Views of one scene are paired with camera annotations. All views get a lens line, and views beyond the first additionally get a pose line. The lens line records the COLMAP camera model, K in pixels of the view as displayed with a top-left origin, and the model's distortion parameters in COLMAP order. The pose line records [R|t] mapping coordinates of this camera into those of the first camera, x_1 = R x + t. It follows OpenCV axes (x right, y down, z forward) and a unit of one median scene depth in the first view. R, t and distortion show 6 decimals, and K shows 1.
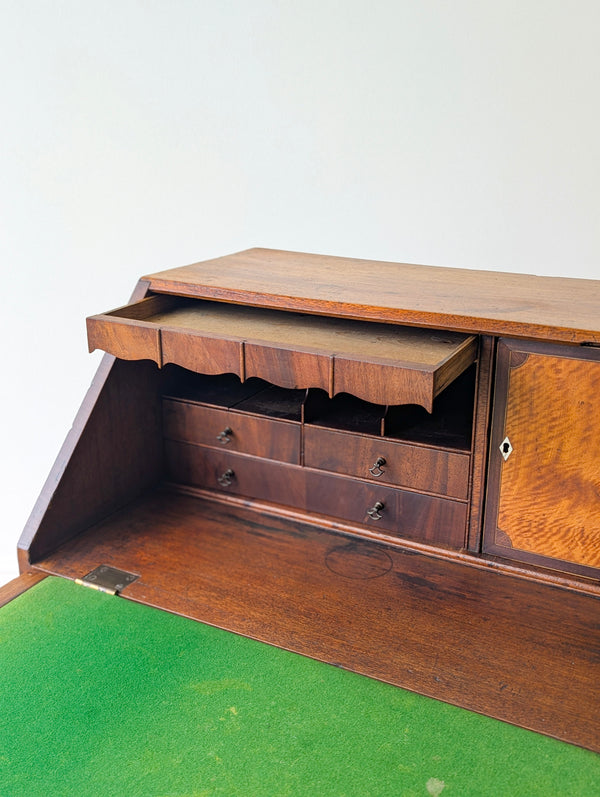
lens RADIAL K [[858.3, 0, 302.8], [0, 858.3, 399.5], [0, 0, 1]] dist [0.033380, 0.000000]
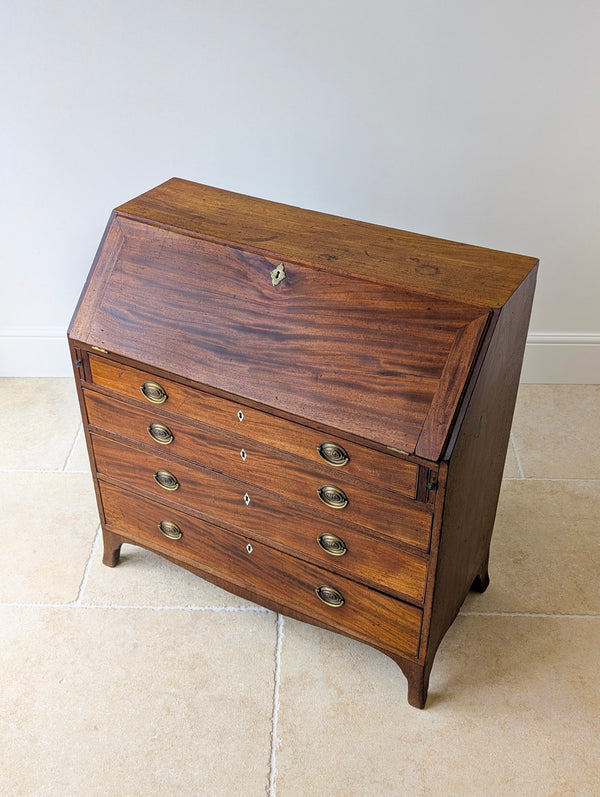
lens RADIAL K [[858.3, 0, 303.5], [0, 858.3, 415.1], [0, 0, 1]] dist [0.033380, 0.000000]
pose [[0.999785, 0.015877, -0.013329, 0.385074], [-0.011267, 0.955888, 0.293515, -0.341034], [0.017401, -0.293302, 0.955862, -1.427428]]
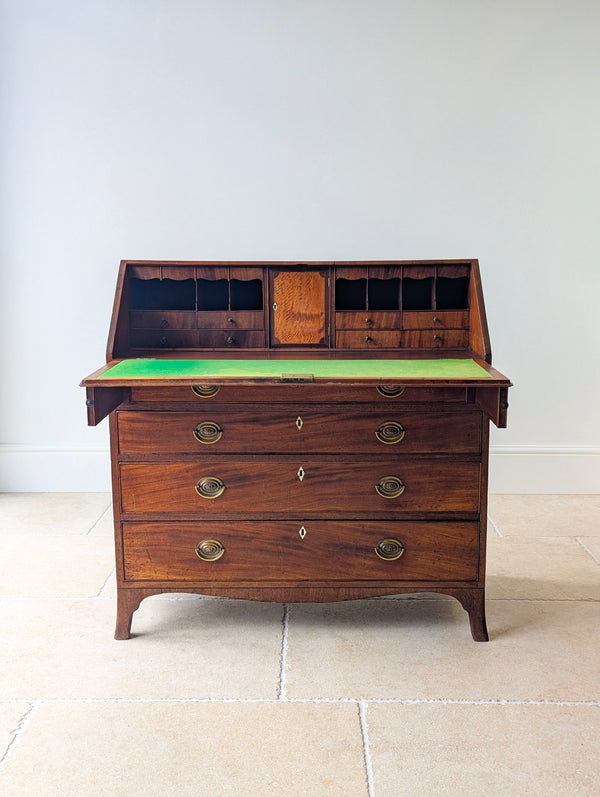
lens RADIAL K [[858.3, 0, 308.2], [0, 858.3, 402.6], [0, 0, 1]] dist [0.033380, 0.000000]
pose [[0.885296, -0.080471, 0.458012, -1.027996], [0.150801, 0.981368, -0.119061, 0.741562], [-0.439897, 0.174473, 0.880937, -1.564289]]
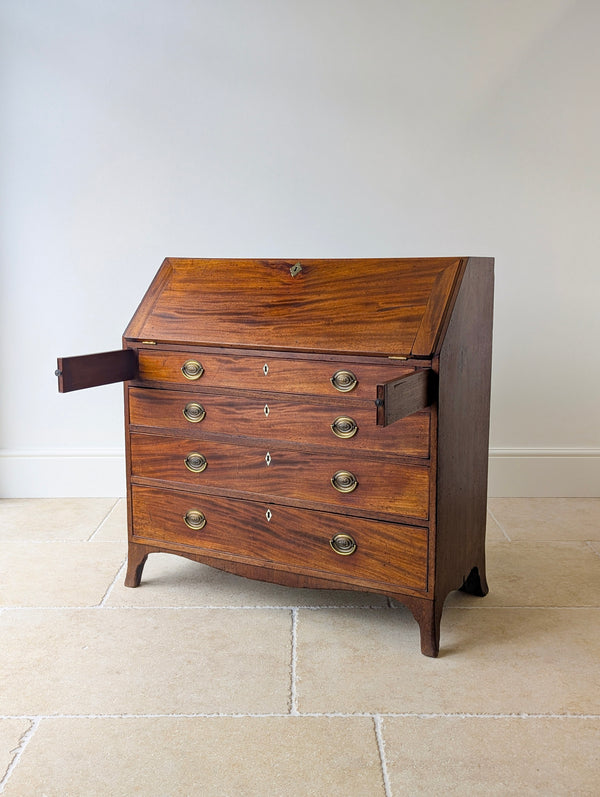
lens RADIAL K [[858.3, 0, 303.7], [0, 858.3, 396.4], [0, 0, 1]] dist [0.033380, 0.000000]
pose [[0.999977, 0.004416, 0.005168, 0.293297], [-0.003460, 0.985051, -0.172230, 0.924173], [-0.005851, 0.172208, 0.985043, -1.978744]]
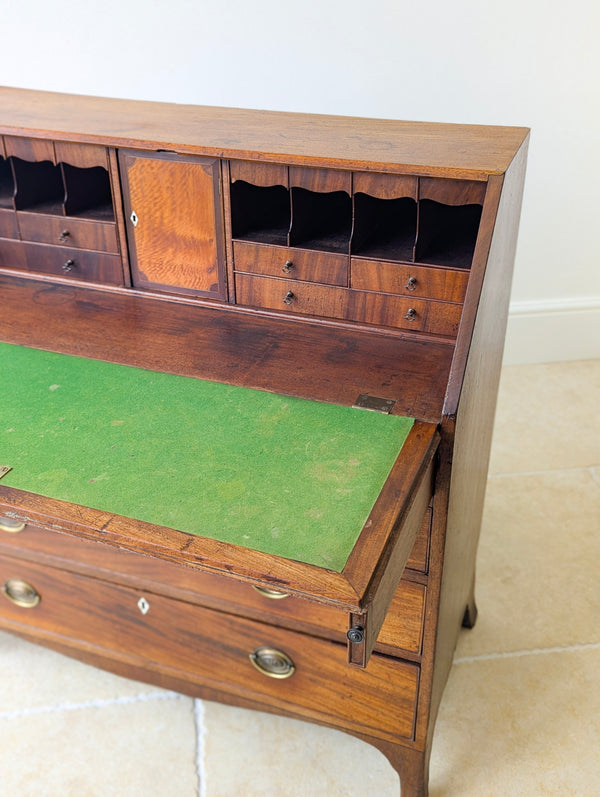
lens RADIAL K [[858.3, 0, 307.9], [0, 858.3, 398.2], [0, 0, 1]] dist [0.033380, 0.000000]
pose [[0.989586, -0.073745, 0.123616, 0.335830], [0.046179, 0.976048, 0.212597, 0.057235], [-0.136333, -0.204675, 0.969289, -0.688126]]
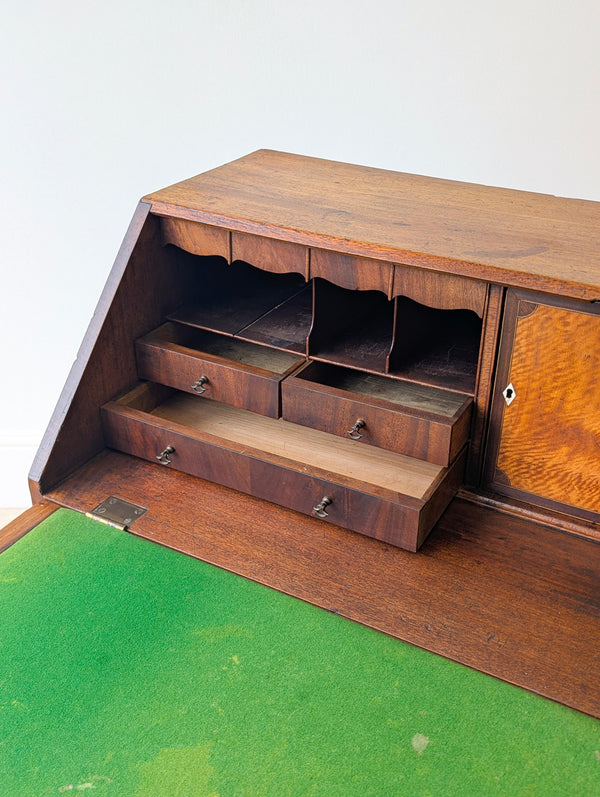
lens RADIAL K [[858.3, 0, 304.6], [0, 858.3, 406.4], [0, 0, 1]] dist [0.033380, 0.000000]
pose [[0.999819, 0.013230, -0.013642, 0.012193], [-0.010274, 0.980227, 0.197611, -0.124484], [0.015986, -0.197435, 0.980186, 0.013797]]
